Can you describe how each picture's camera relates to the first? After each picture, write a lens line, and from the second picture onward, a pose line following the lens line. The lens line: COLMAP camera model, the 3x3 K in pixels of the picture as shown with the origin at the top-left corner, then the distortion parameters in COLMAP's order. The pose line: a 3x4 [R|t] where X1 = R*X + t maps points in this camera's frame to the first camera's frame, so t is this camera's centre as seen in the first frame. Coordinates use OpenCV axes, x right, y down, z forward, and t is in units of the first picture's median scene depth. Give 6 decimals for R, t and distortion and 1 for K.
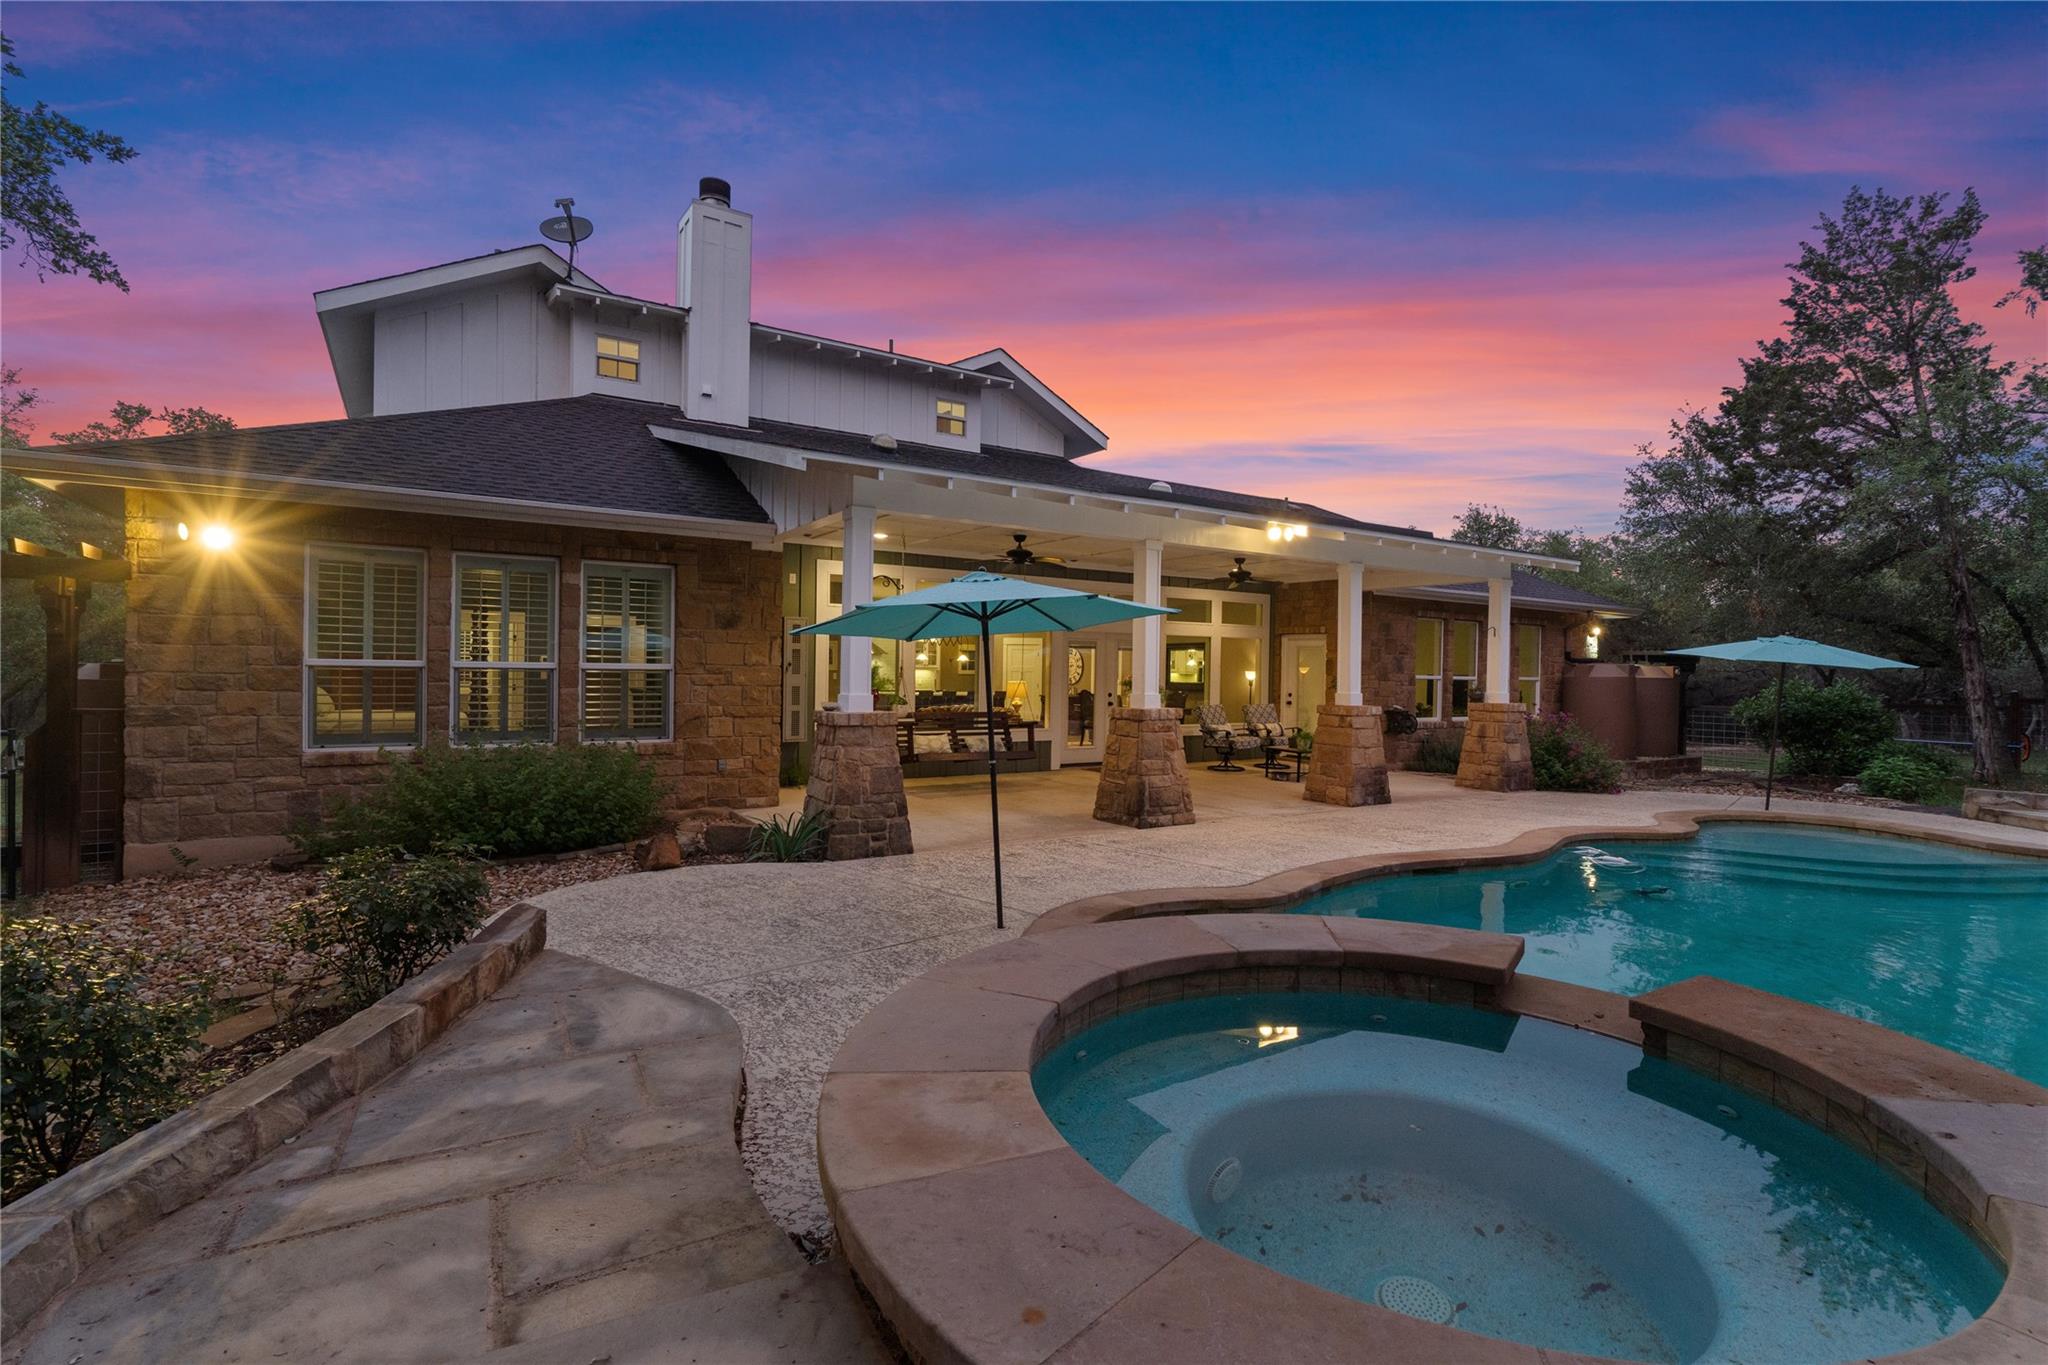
lens RADIAL K [[953.1, 0, 1031.9], [0, 953.1, 658.6], [0, 0, 1]] dist [-0.000002, 0.000808]
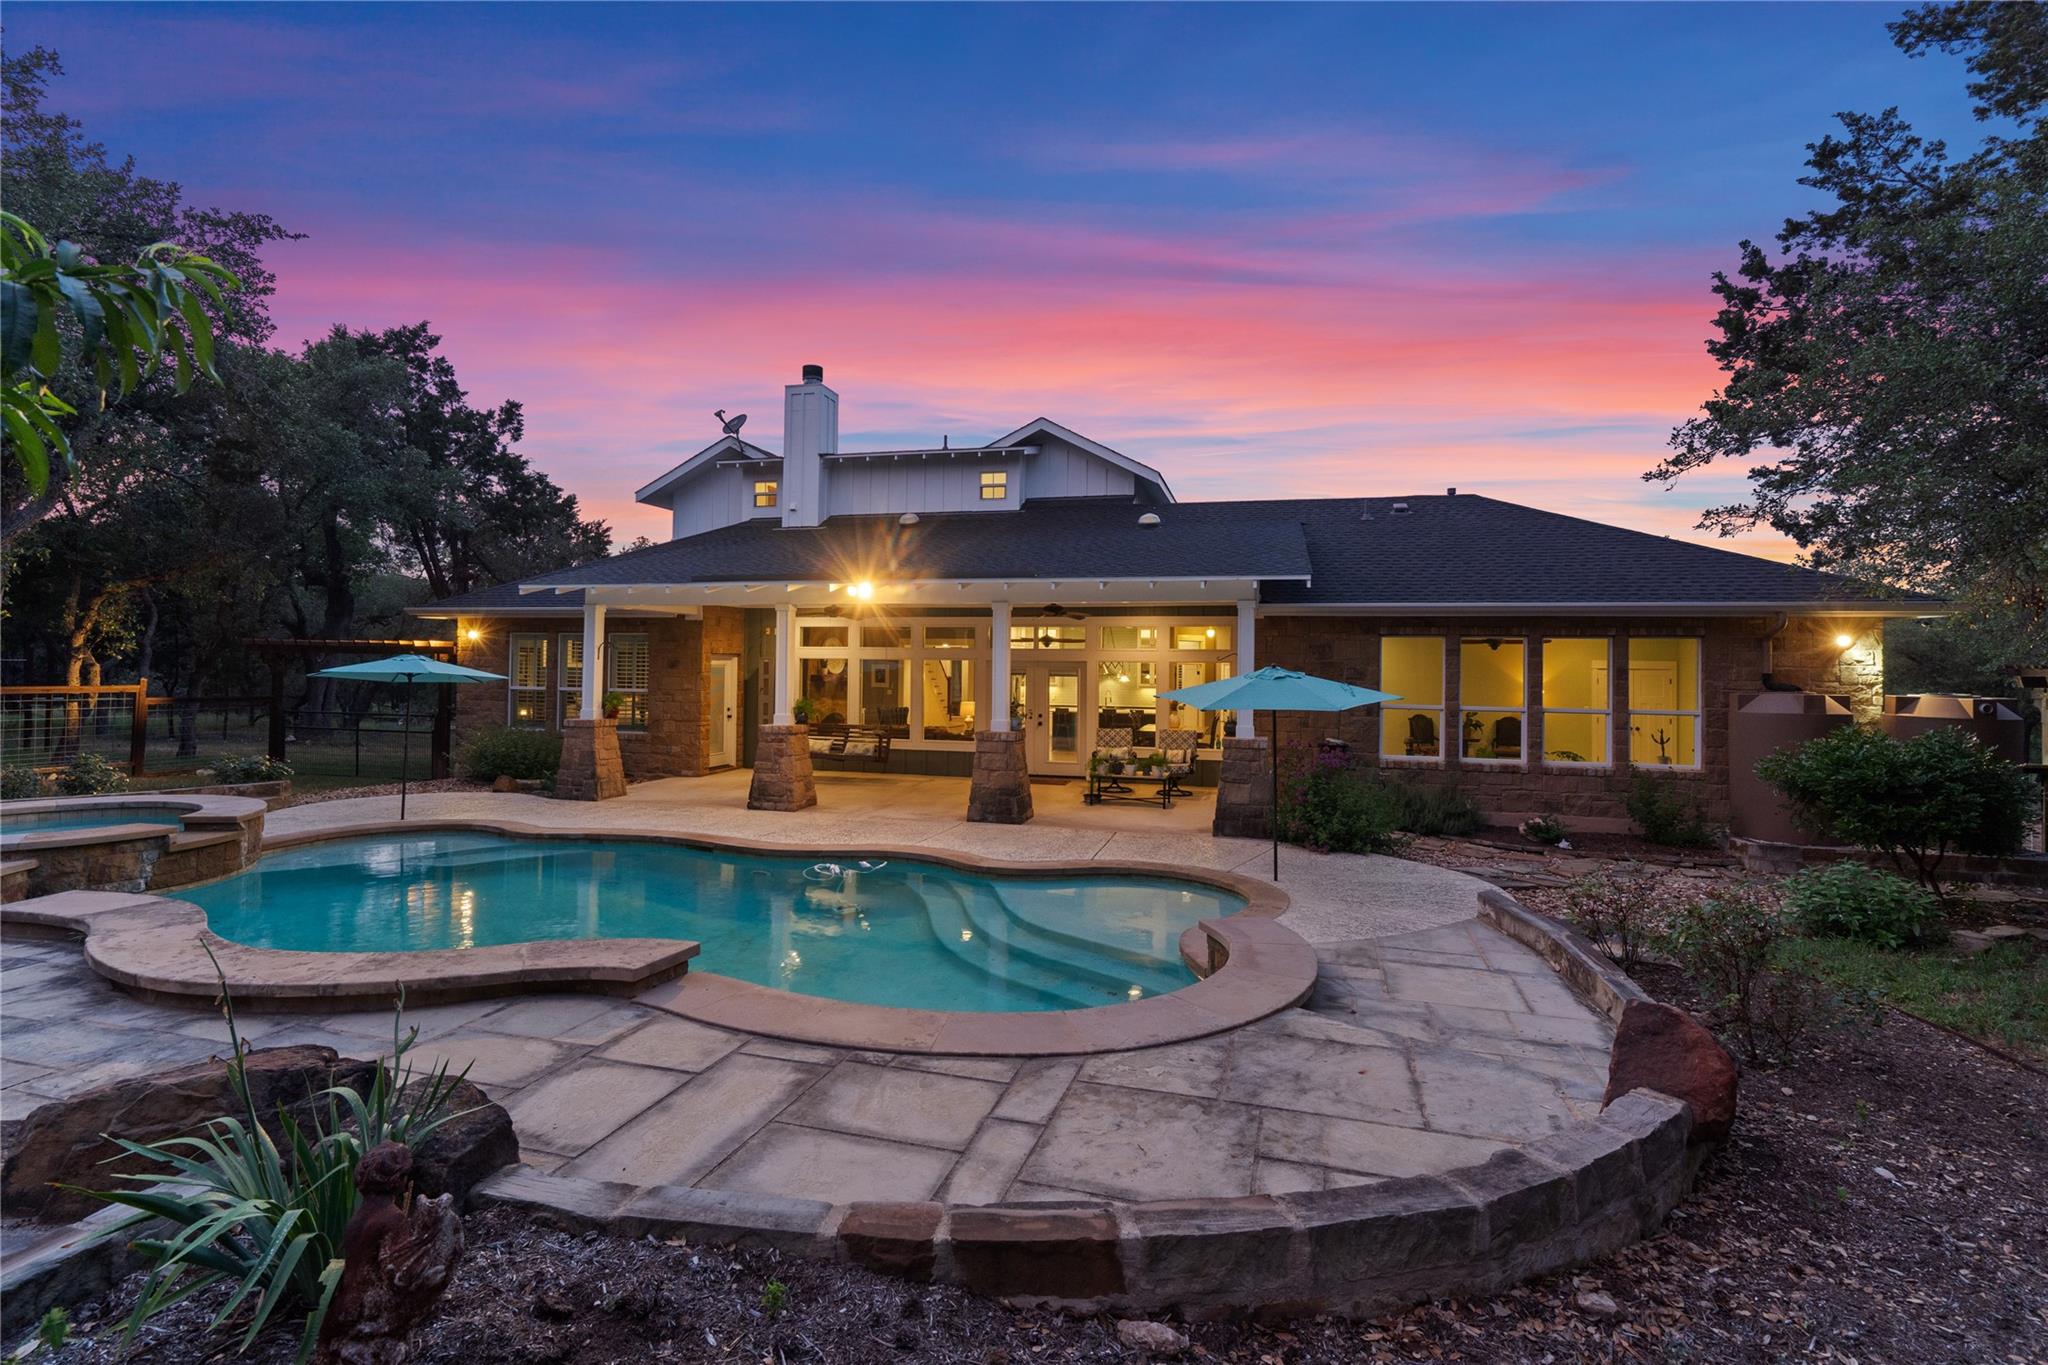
lens RADIAL K [[953.1, 0, 1031.9], [0, 953.1, 658.6], [0, 0, 1]] dist [-0.000002, 0.000808]
pose [[0.678189, -0.014504, -0.734745, 1.200045], [0.004487, 0.999868, -0.015596, -0.016374], [0.734874, 0.007280, 0.678165, 0.298789]]
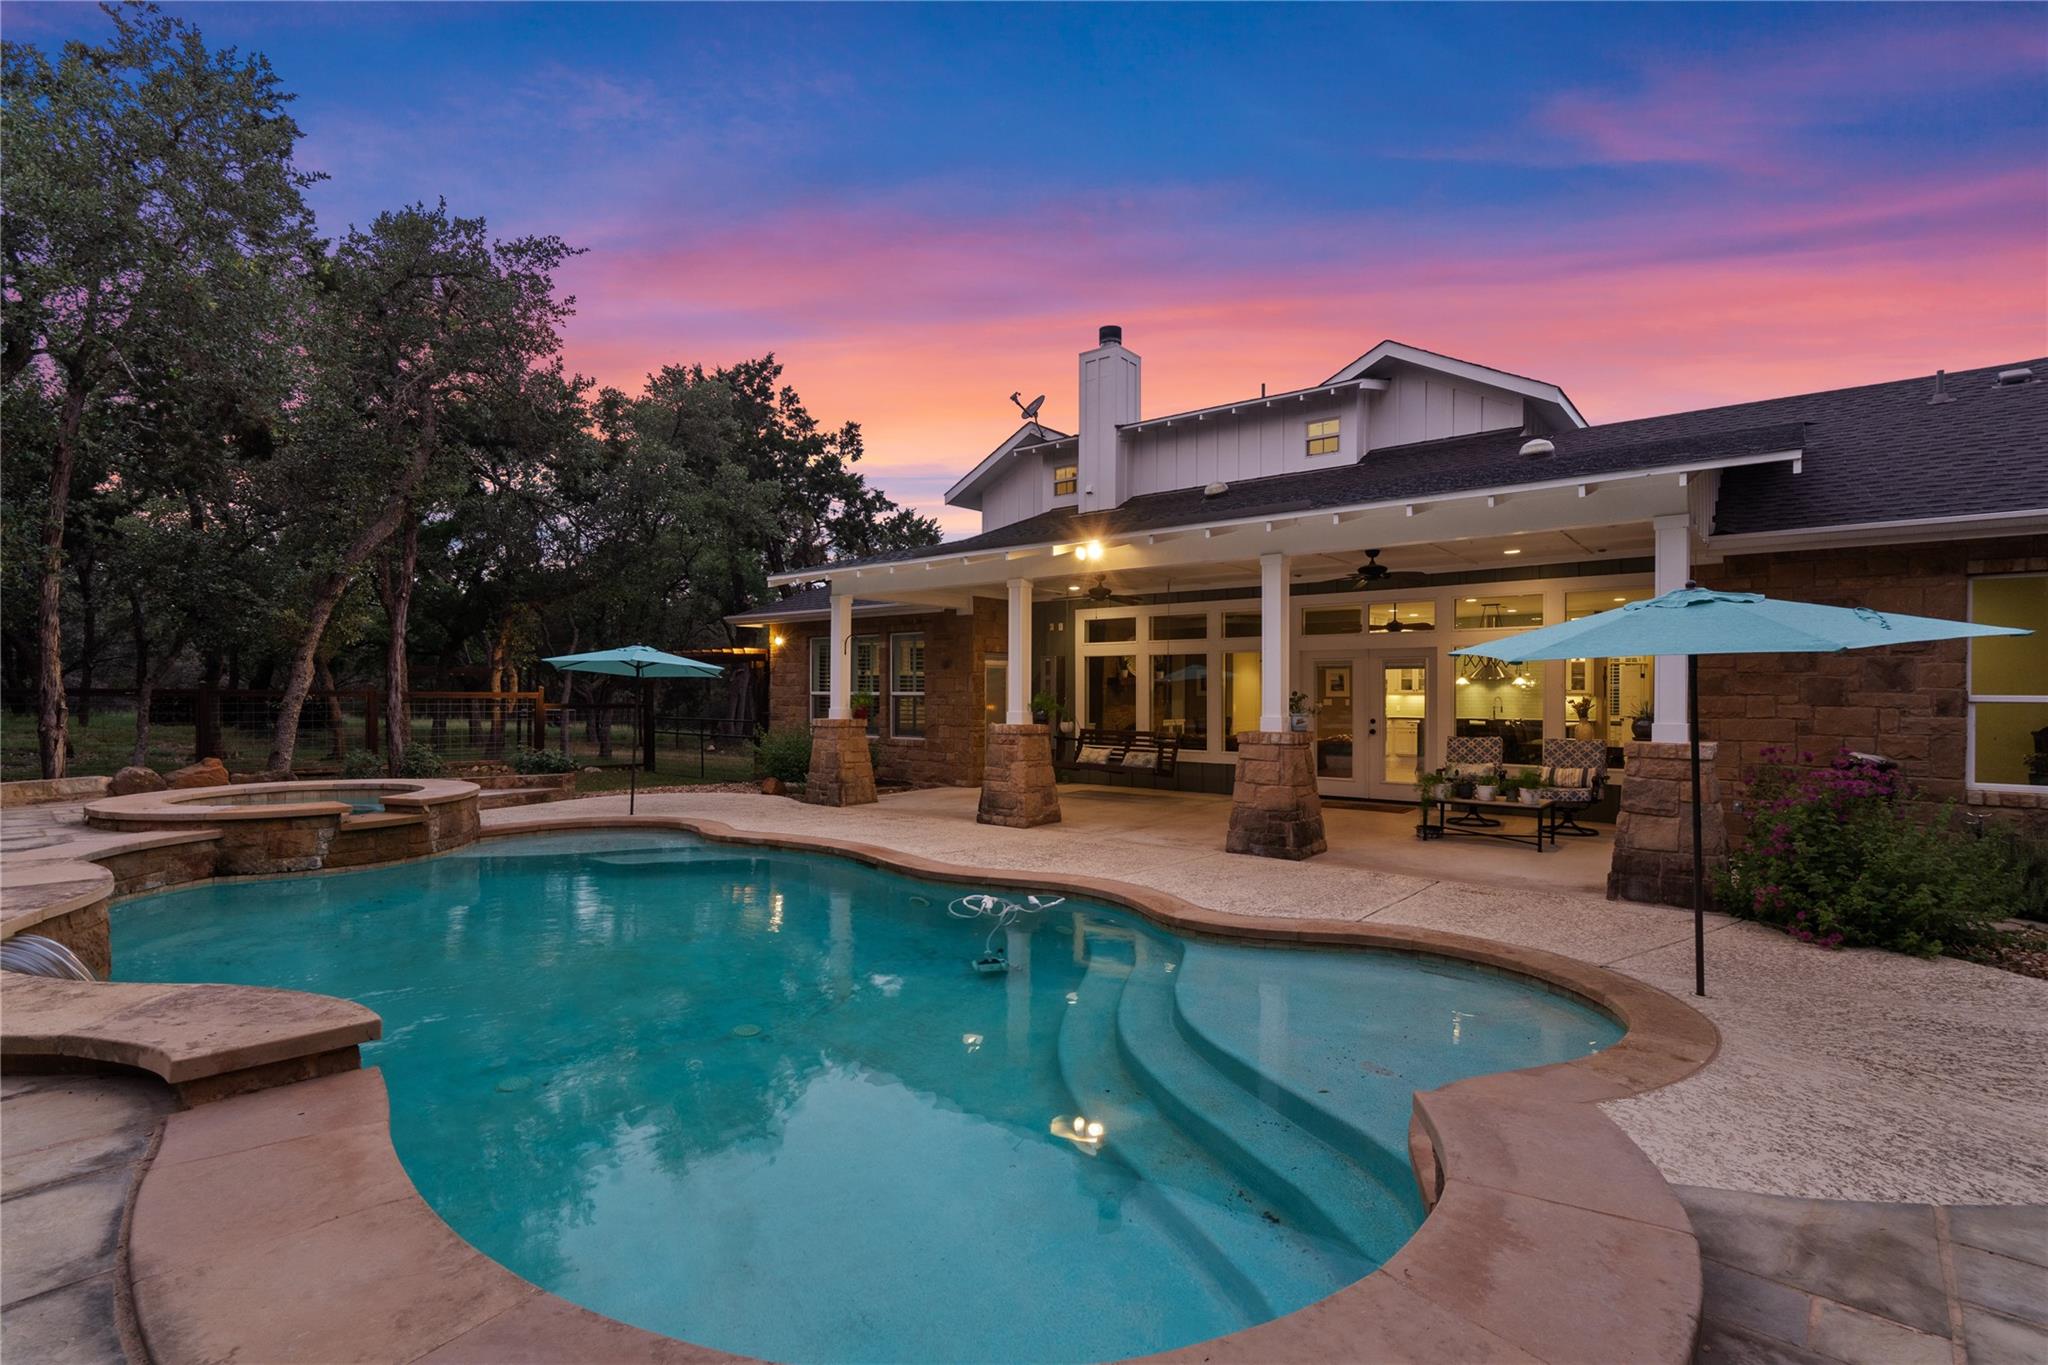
lens RADIAL K [[945.3, 0, 1021.6], [0, 945.3, 704.3], [0, 0, 1]] dist [0.000783, 0.001517]
pose [[0.303135, -0.005169, -0.952934, 1.055973], [0.010270, 0.999945, -0.002157, 0.027821], [0.952892, -0.009133, 0.303171, 0.583801]]
